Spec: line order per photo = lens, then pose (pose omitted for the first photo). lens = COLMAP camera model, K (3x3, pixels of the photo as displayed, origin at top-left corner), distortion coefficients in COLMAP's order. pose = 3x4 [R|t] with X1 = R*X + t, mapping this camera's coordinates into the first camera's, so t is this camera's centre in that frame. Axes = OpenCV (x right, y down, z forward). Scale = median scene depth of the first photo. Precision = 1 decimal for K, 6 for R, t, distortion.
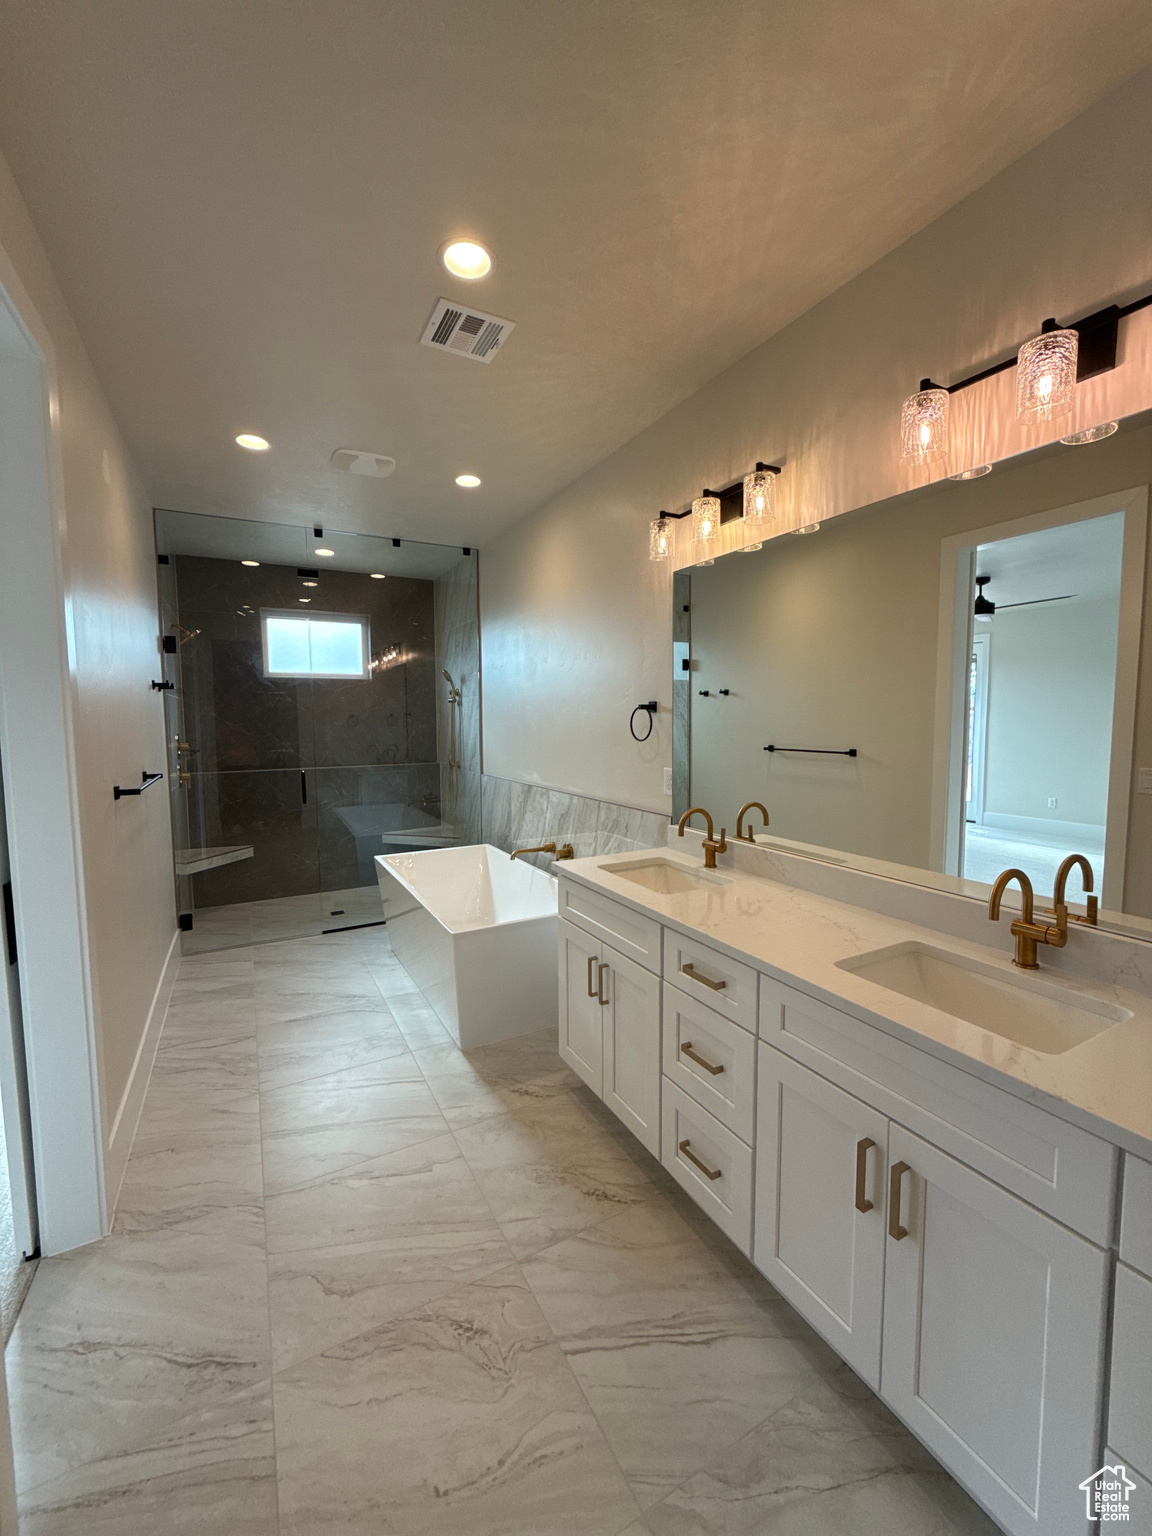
lens RADIAL K [[613.5, 0, 578.0], [0, 613.5, 769.1], [0, 0, 1]] dist [0.002054, 0.000065]
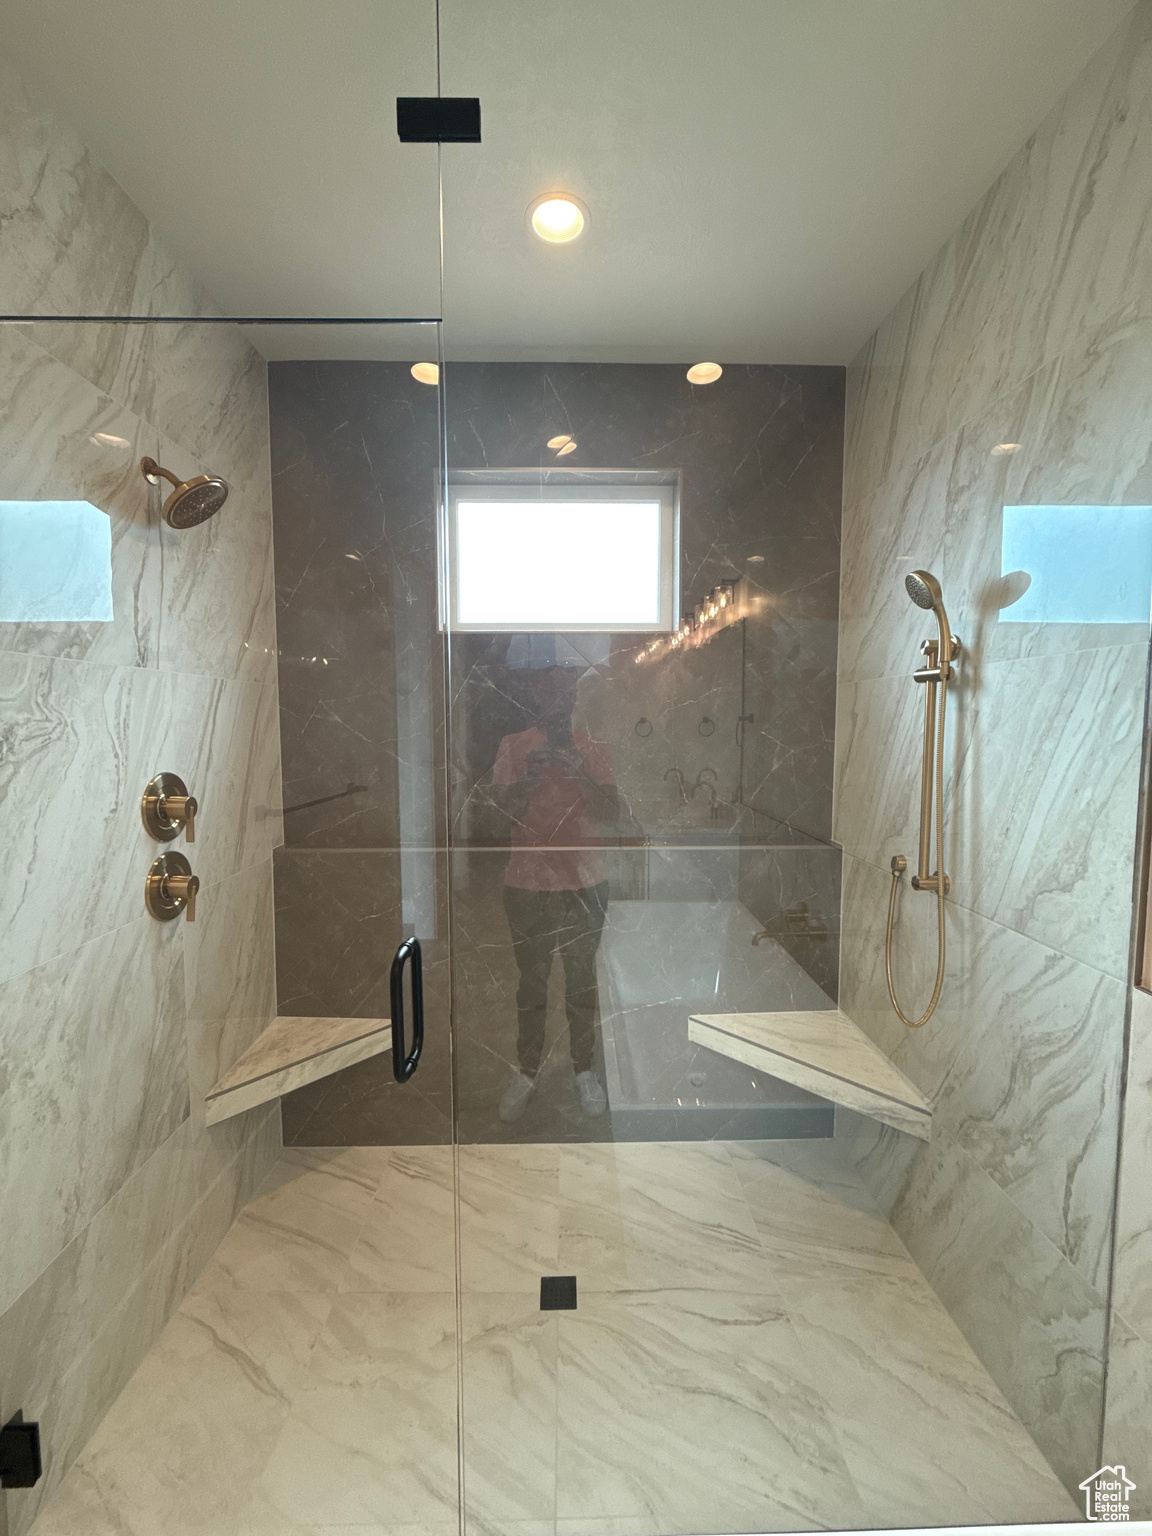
lens RADIAL K [[613.5, 0, 572.5], [0, 613.5, 770.2], [0, 0, 1]] dist [0.002054, 0.000065]
pose [[0.886452, 0.036796, -0.461355, -0.212993], [-0.043646, 0.999038, -0.004183, -0.053578], [0.460757, 0.023845, 0.887206, 0.622589]]
